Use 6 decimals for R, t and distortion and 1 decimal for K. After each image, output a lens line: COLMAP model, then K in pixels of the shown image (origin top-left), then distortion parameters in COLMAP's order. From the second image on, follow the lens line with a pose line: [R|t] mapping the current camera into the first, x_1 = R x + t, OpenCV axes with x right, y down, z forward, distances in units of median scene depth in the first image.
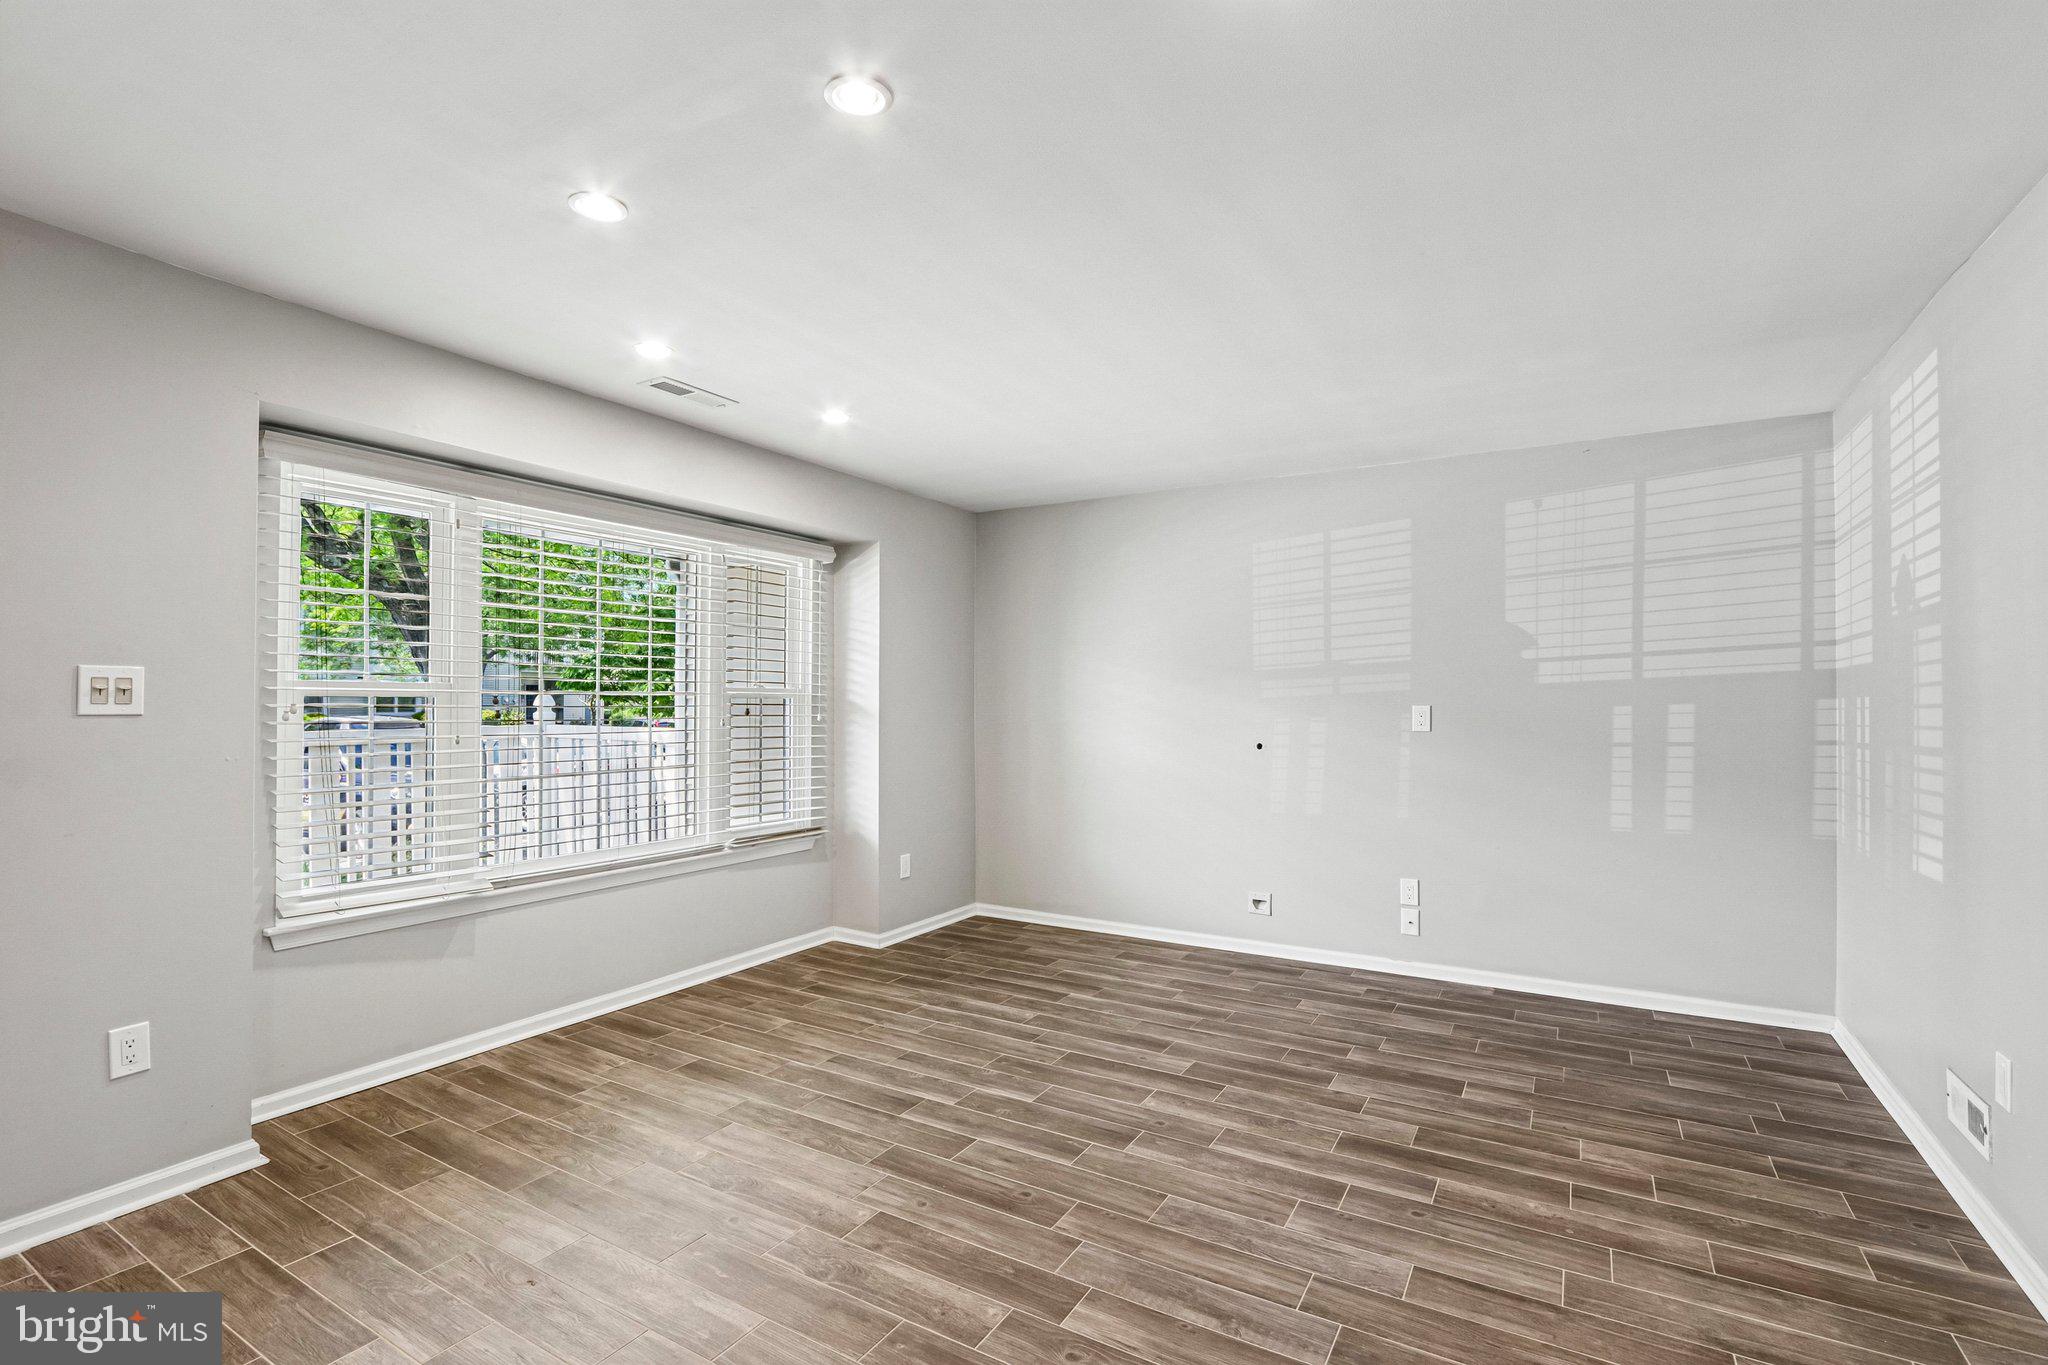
lens RADIAL K [[952.5, 0, 1008.5], [0, 952.5, 692.1], [0, 0, 1]] dist [-0.022733, 0.006536]
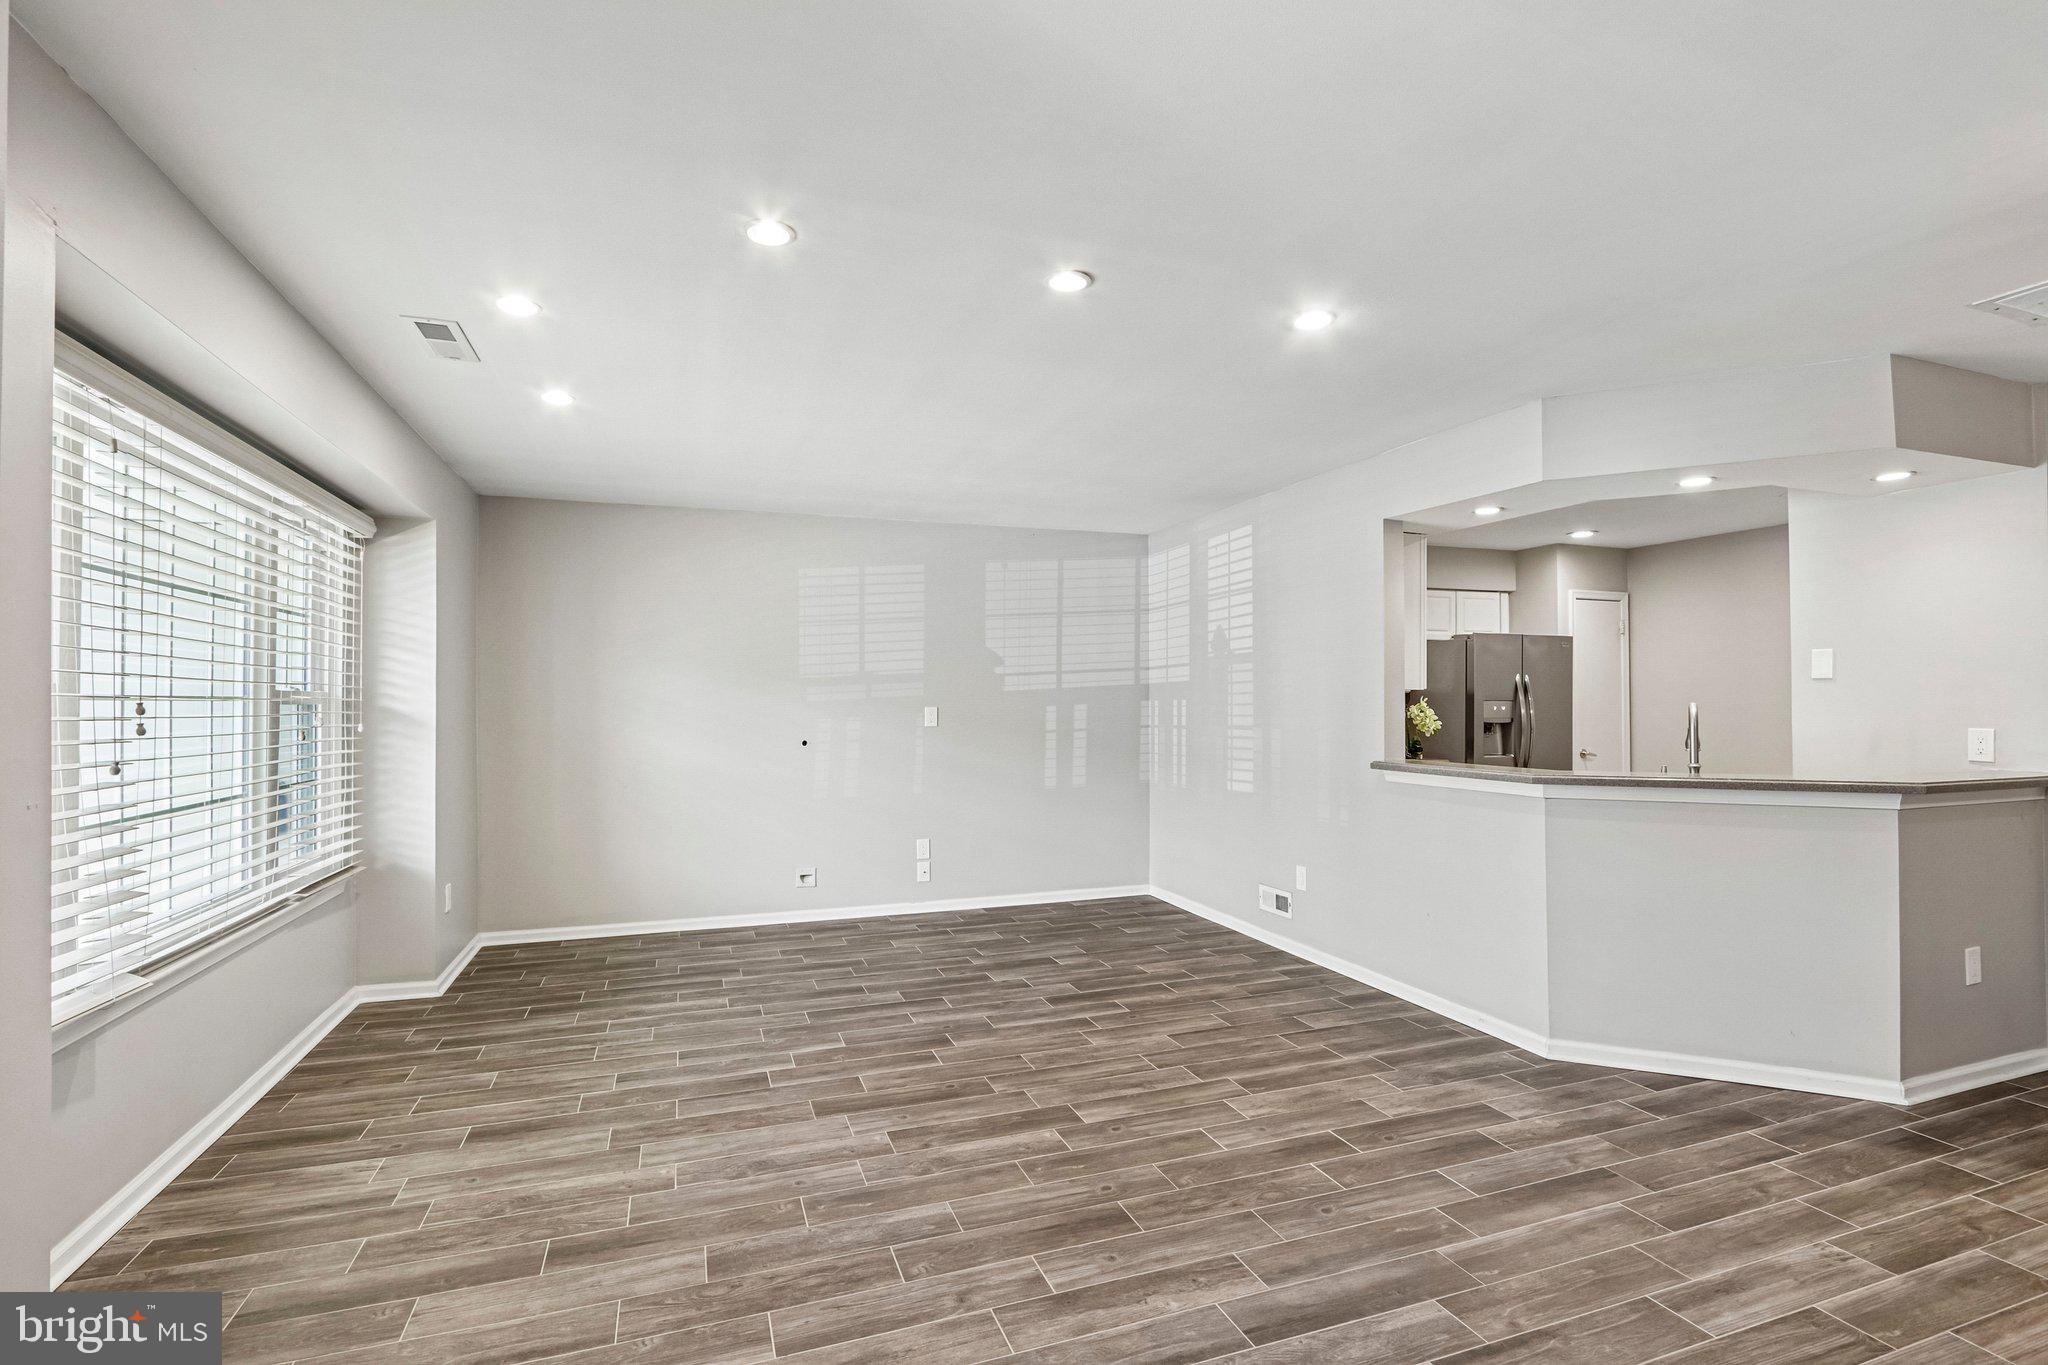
lens RADIAL K [[954.8, 0, 1031.0], [0, 954.8, 692.4], [0, 0, 1]] dist [-0.016419, 0.002094]
pose [[0.624775, 0.003417, 0.780797, -0.641138], [-0.001335, 0.999994, -0.003308, -0.002256], [-0.780804, 0.001024, 0.624776, 0.069929]]
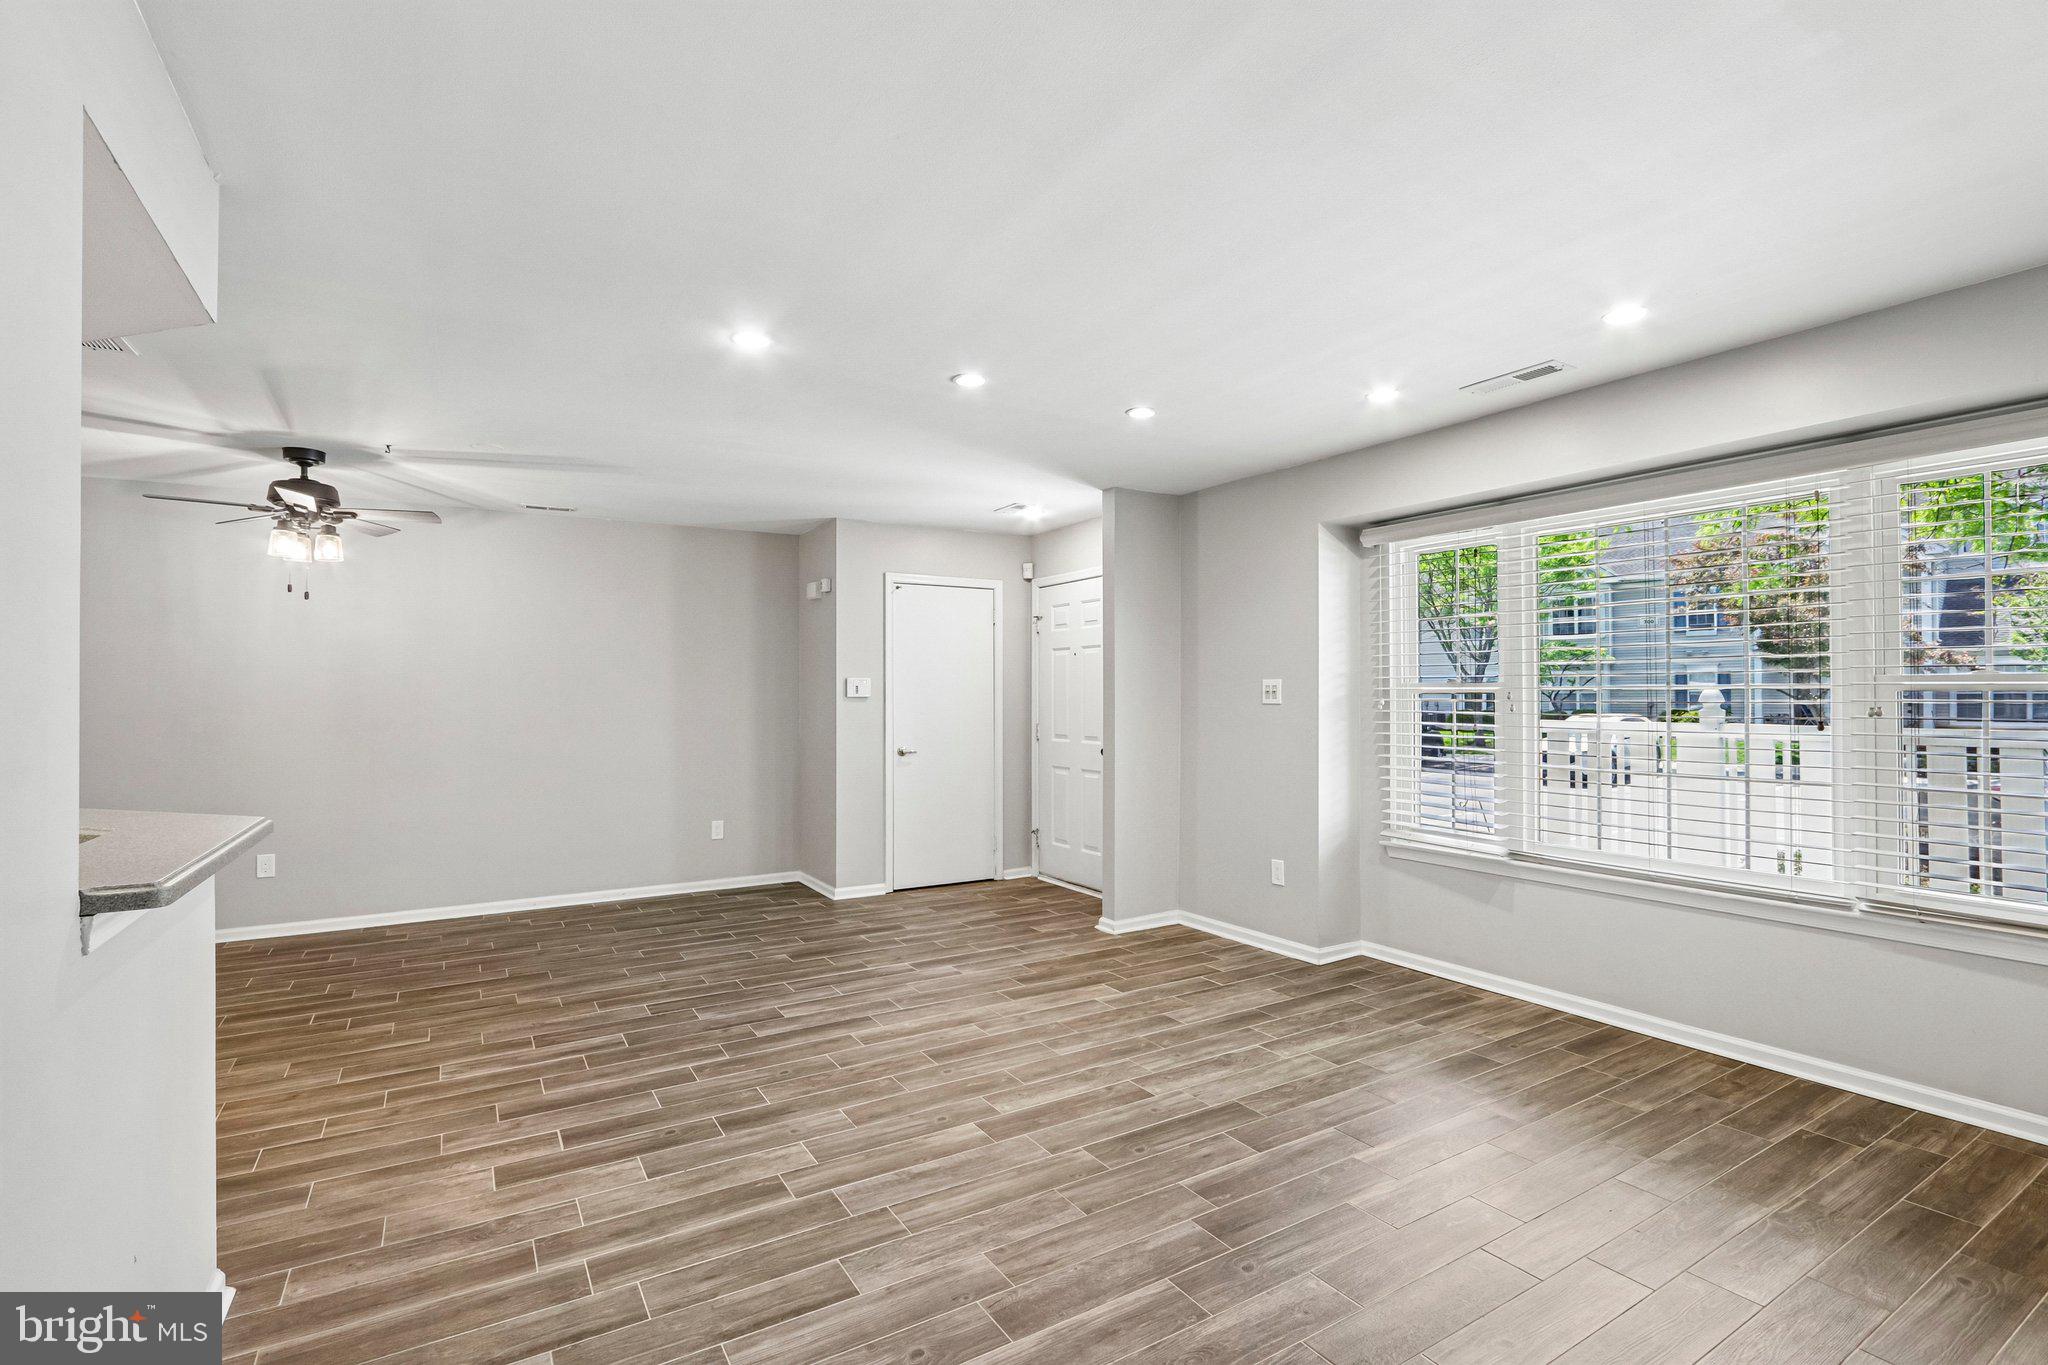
lens RADIAL K [[954.8, 0, 1031.0], [0, 954.8, 692.4], [0, 0, 1]] dist [-0.016419, 0.002094]
pose [[-0.457594, -0.003128, -0.889156, 0.724732], [0.009888, 0.999914, -0.008607, 0.007898], [0.889106, -0.012731, -0.457523, 0.962743]]
